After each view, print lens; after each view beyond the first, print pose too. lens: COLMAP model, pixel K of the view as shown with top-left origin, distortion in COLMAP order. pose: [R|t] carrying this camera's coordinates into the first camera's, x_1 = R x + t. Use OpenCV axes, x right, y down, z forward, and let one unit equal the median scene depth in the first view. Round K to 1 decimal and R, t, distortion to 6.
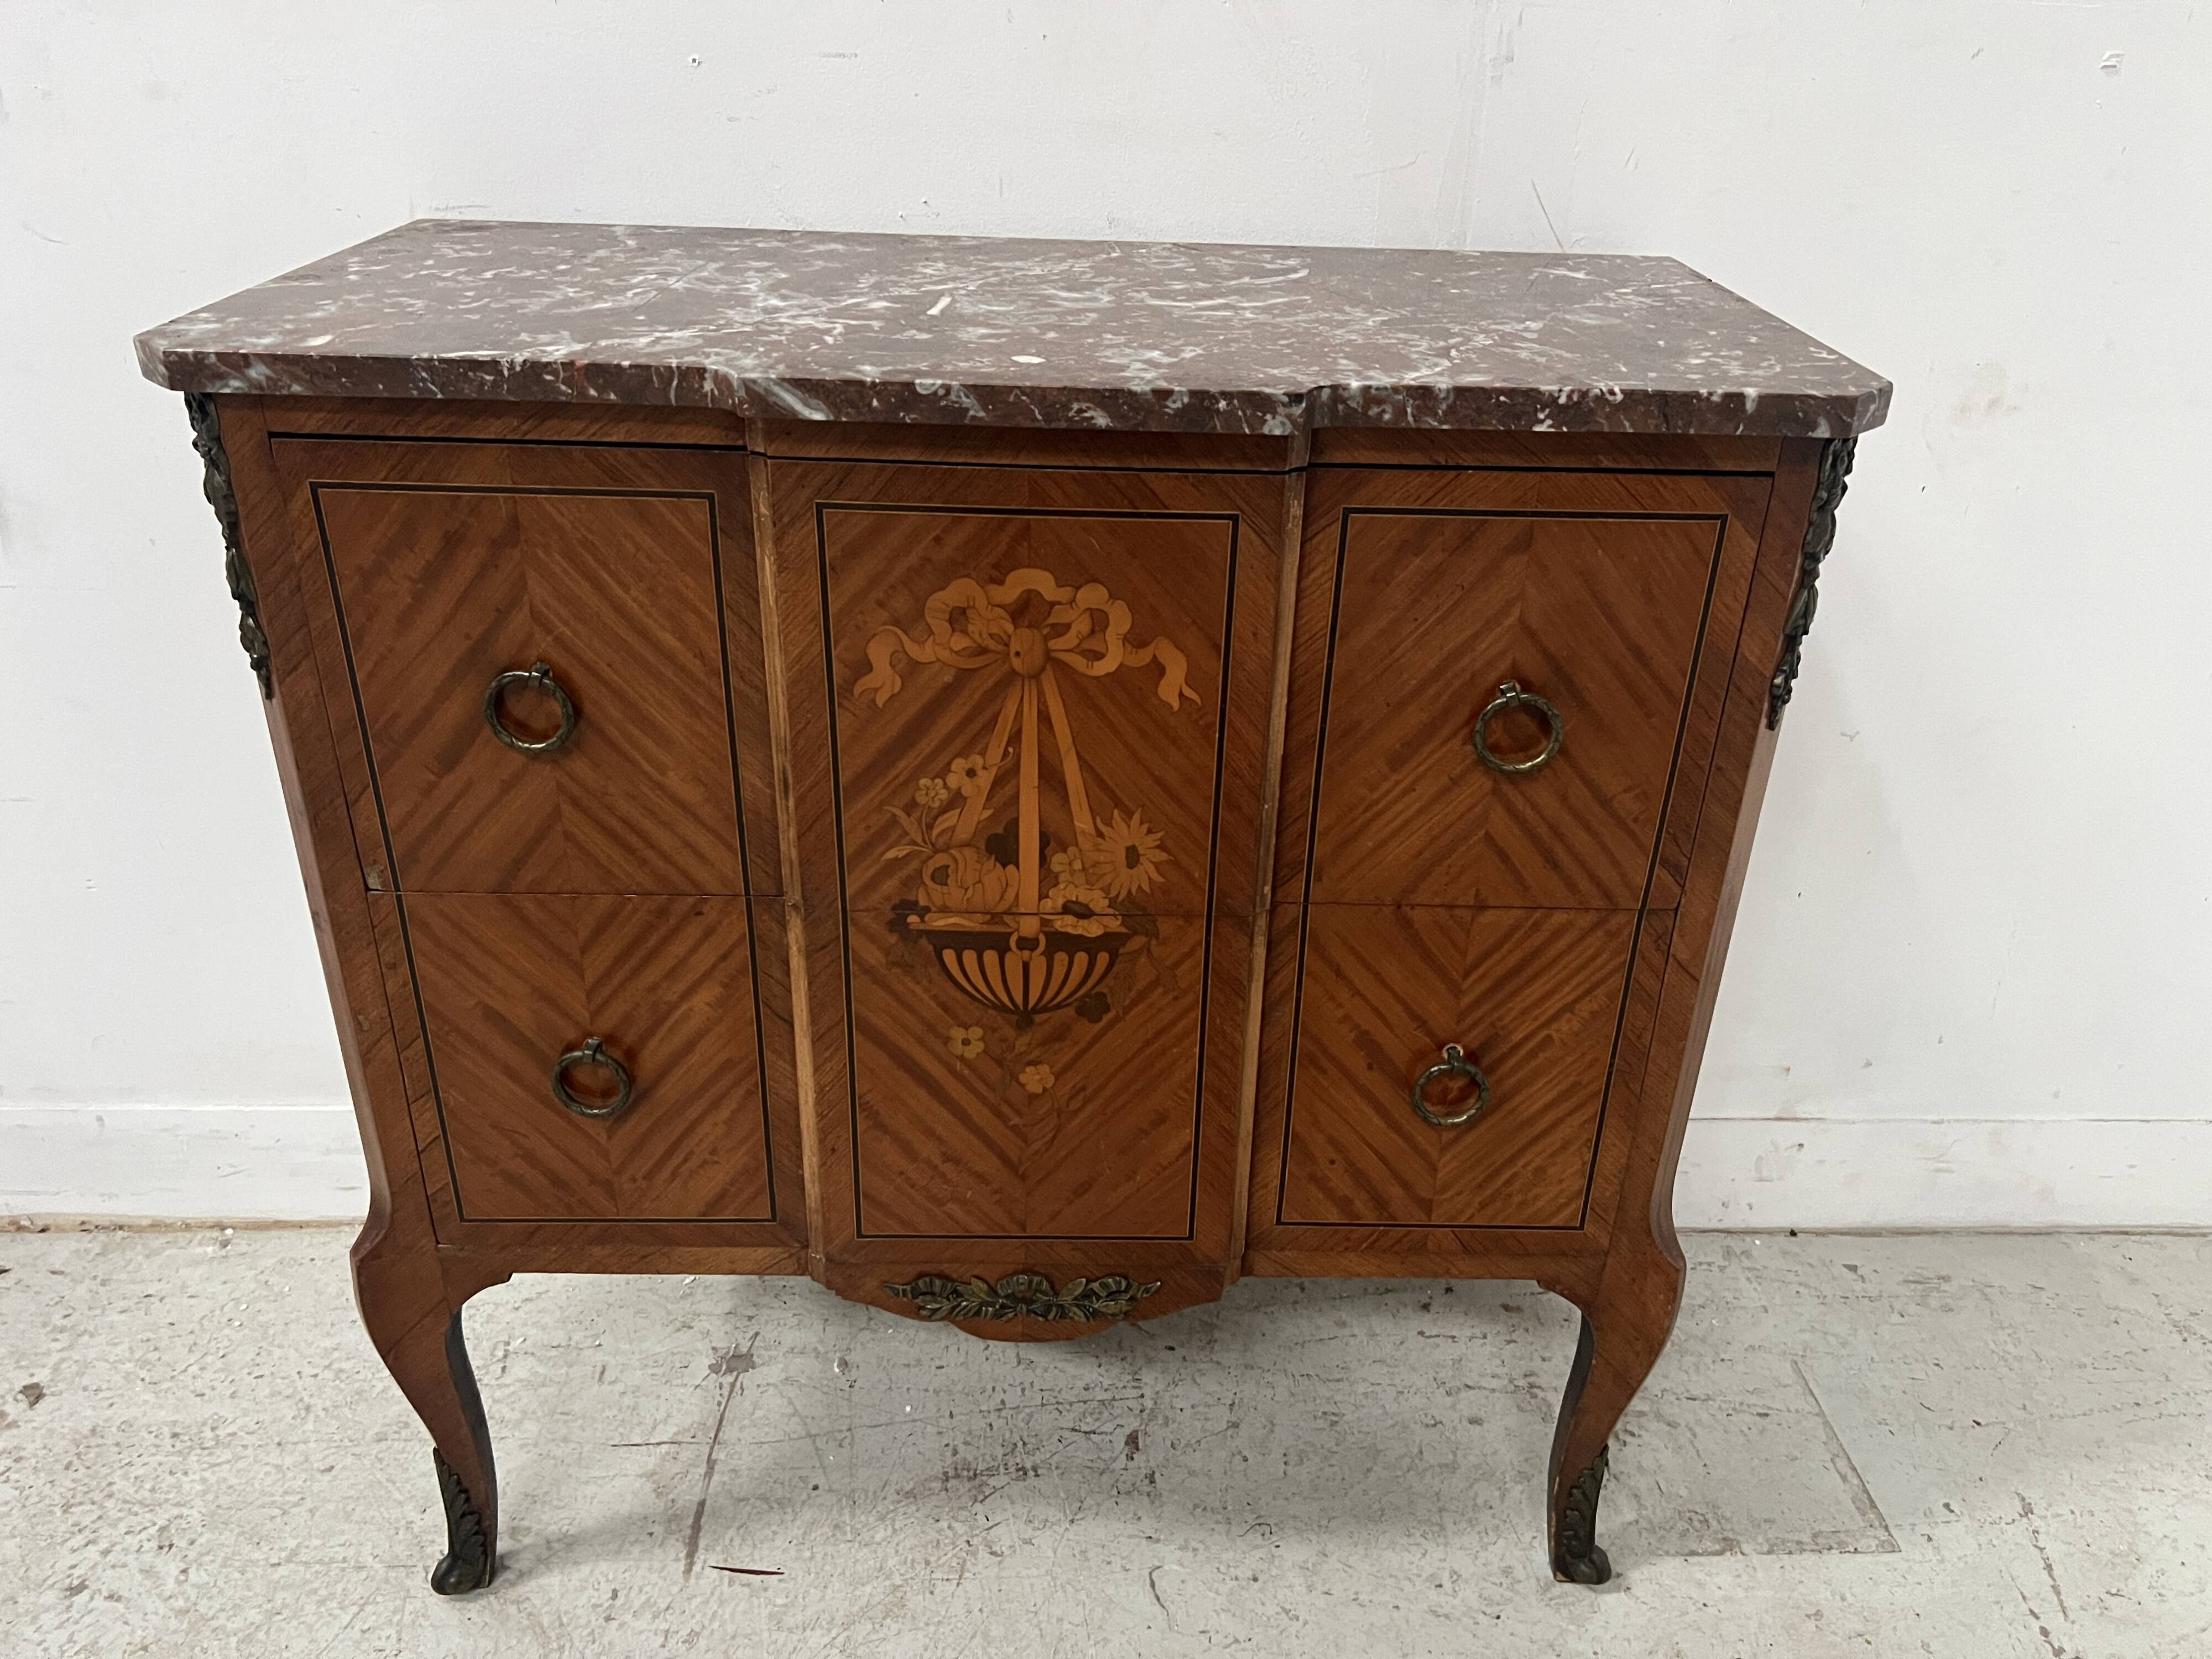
lens RADIAL K [[1690.0, 0, 1134.6], [0, 1690.0, 839.9], [0, 0, 1]] dist [0.045606, -0.057578]
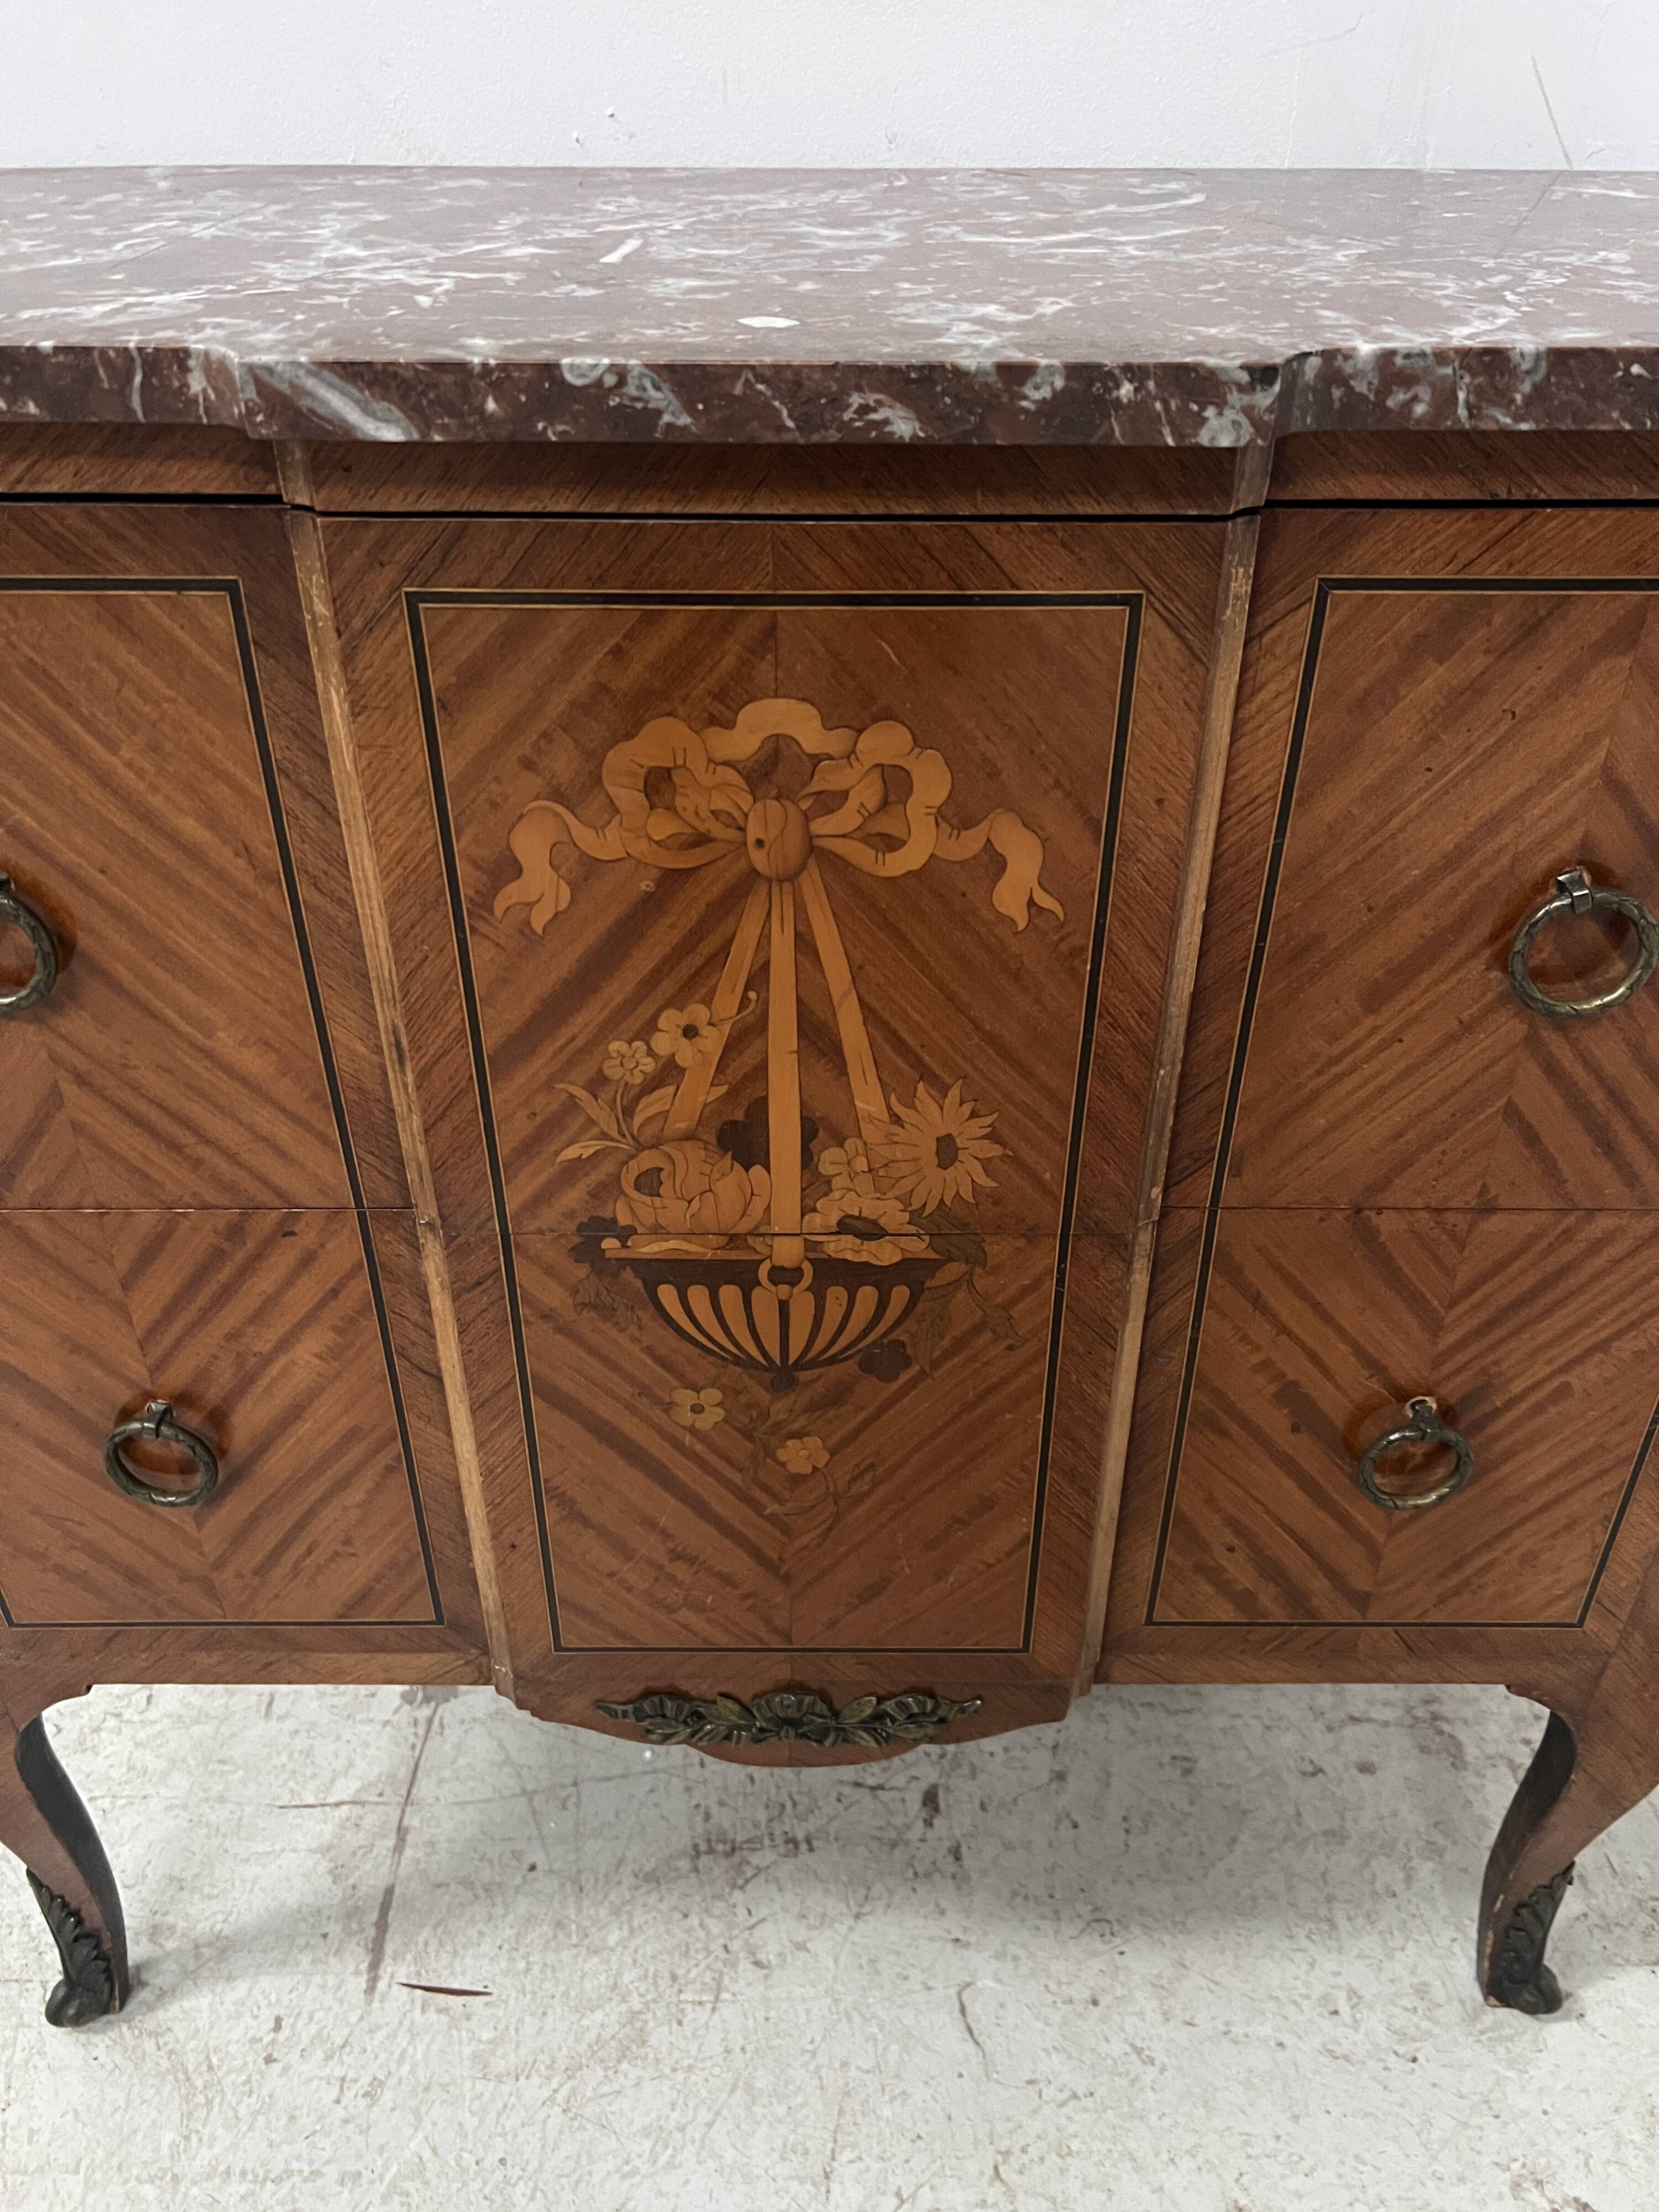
lens RADIAL K [[1690.0, 0, 833.5], [0, 1690.0, 1127.6], [0, 0, 1]] dist [0.045606, -0.057578]
pose [[0.999273, -0.010774, -0.036574, -0.019207], [0.015133, 0.992528, 0.121075, -0.071315], [0.034997, -0.121540, 0.991969, 0.337999]]
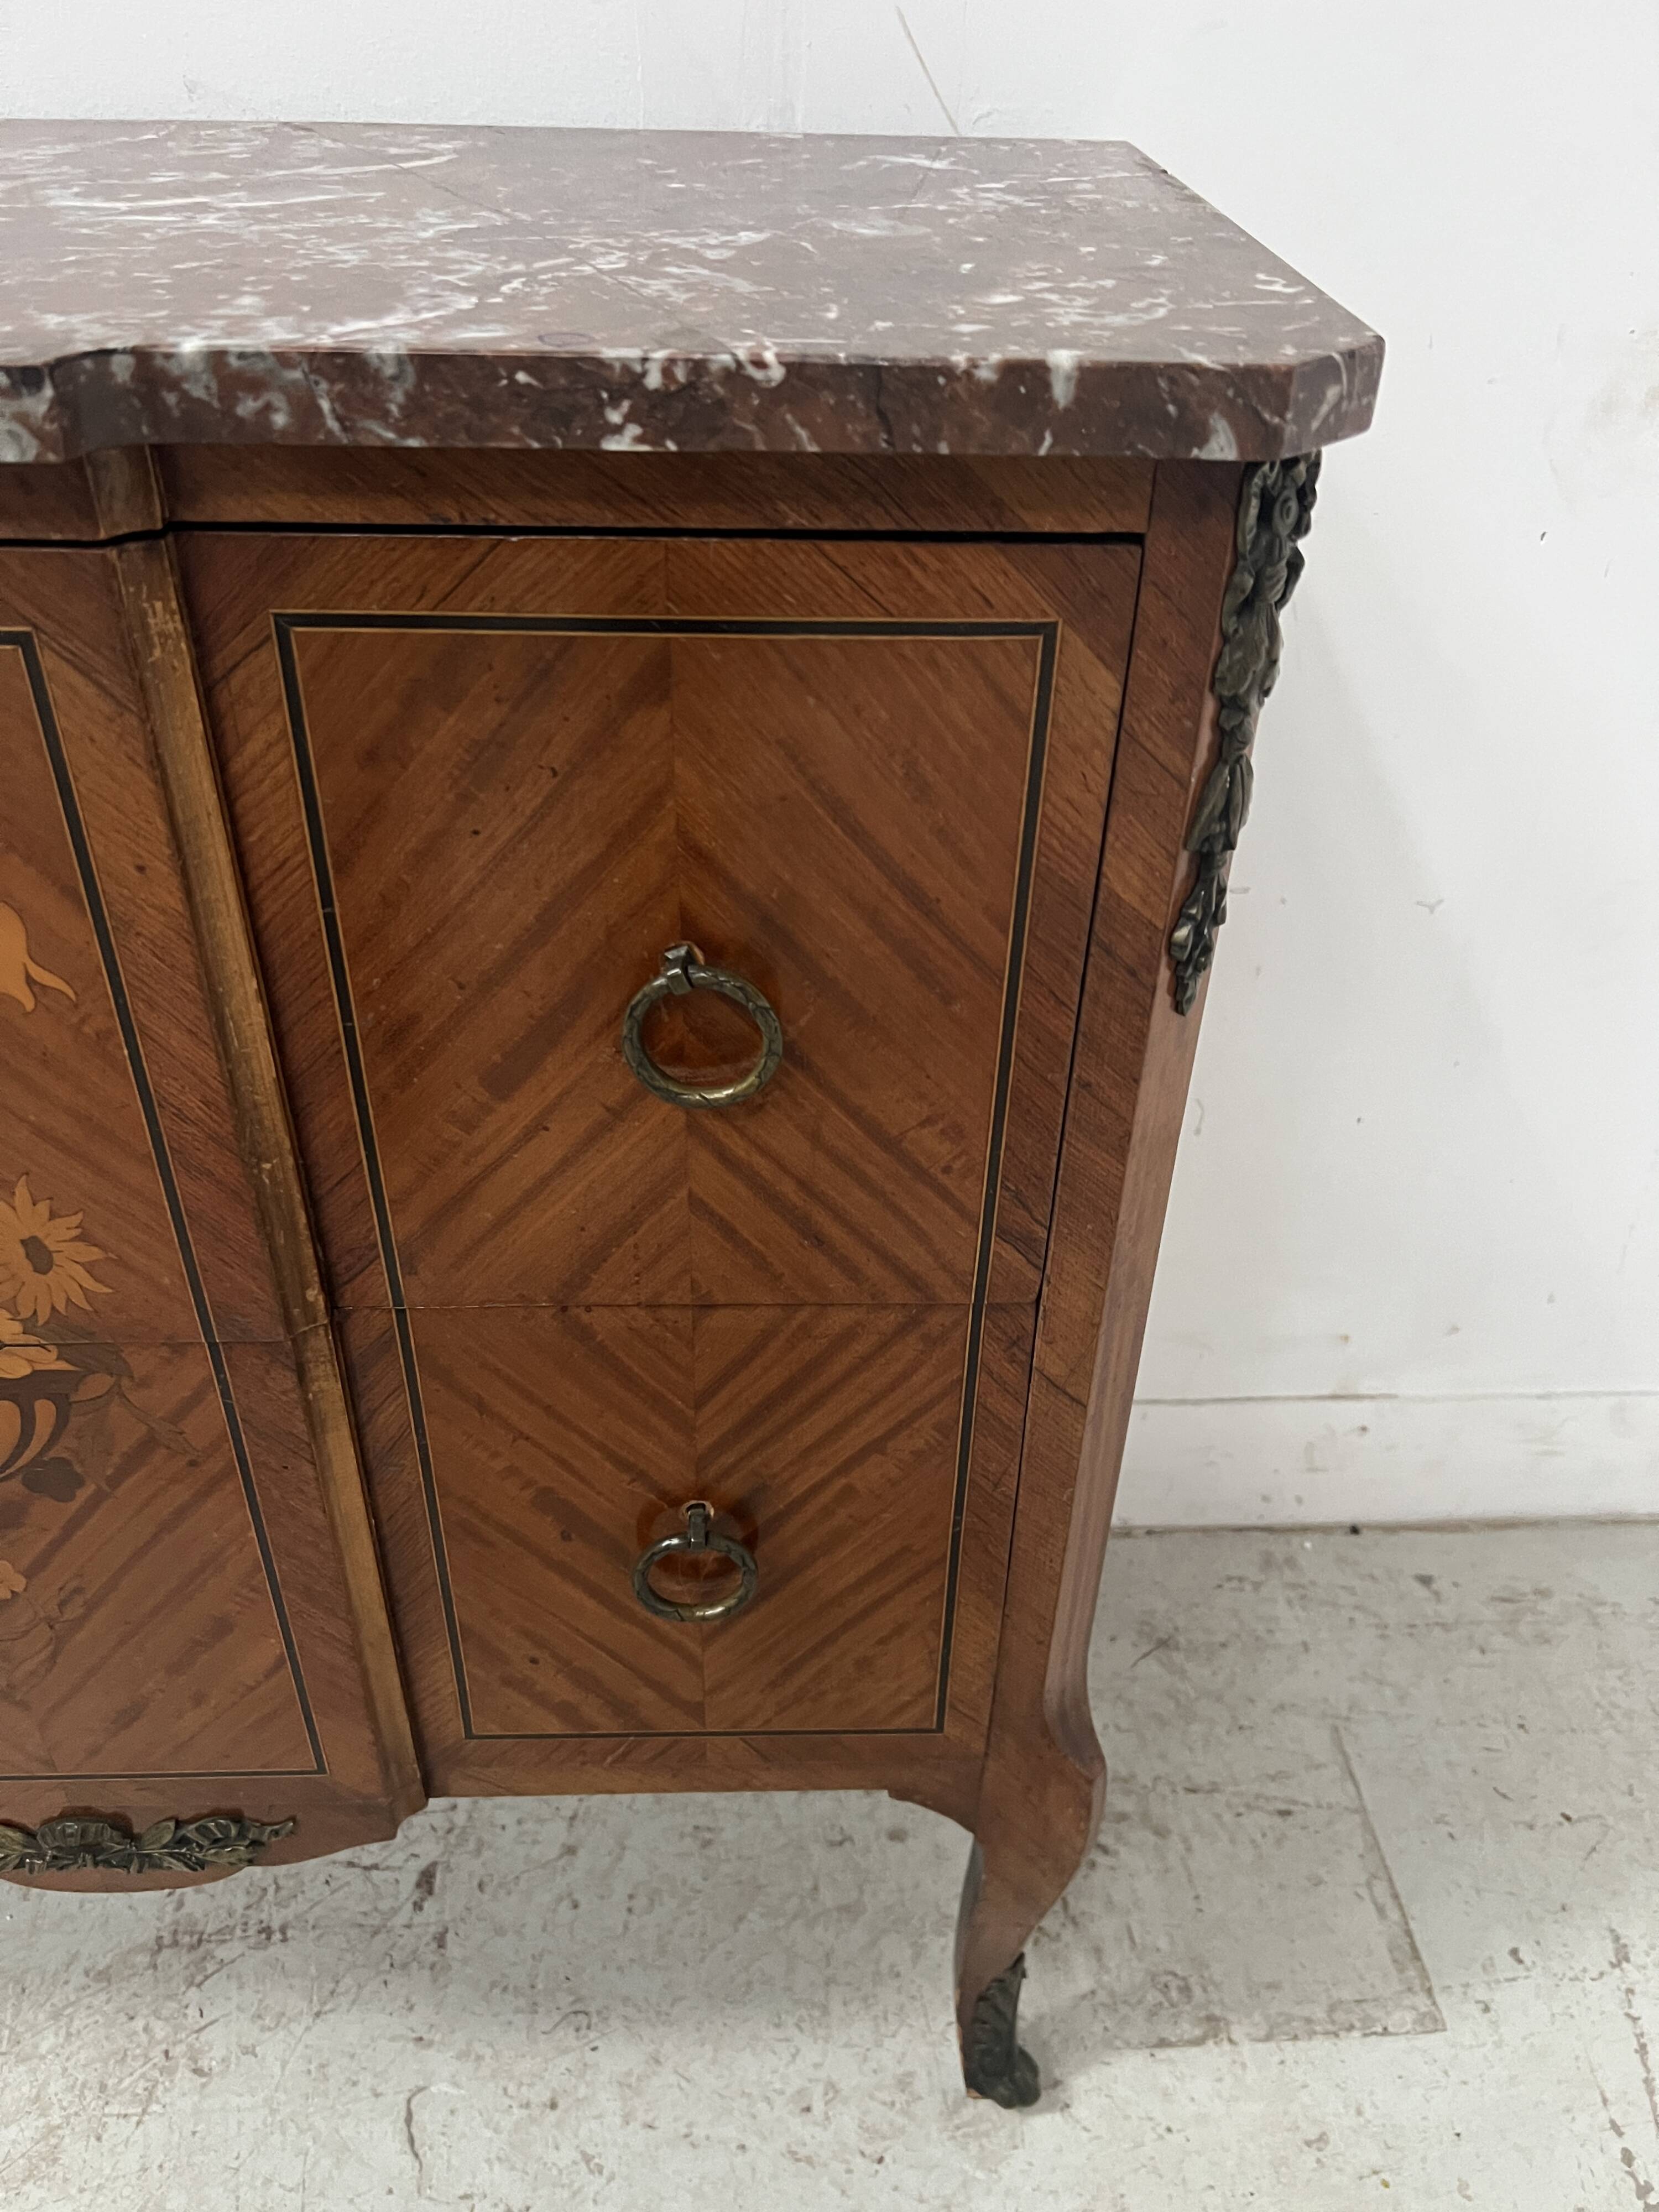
lens RADIAL K [[1690.0, 0, 836.1], [0, 1690.0, 1124.8], [0, 0, 1]] dist [0.045606, -0.057578]
pose [[0.999913, -0.012562, 0.003917, 0.240122], [0.011895, 0.990187, 0.139242, -0.099090], [-0.005627, -0.139184, 0.990251, 0.416282]]
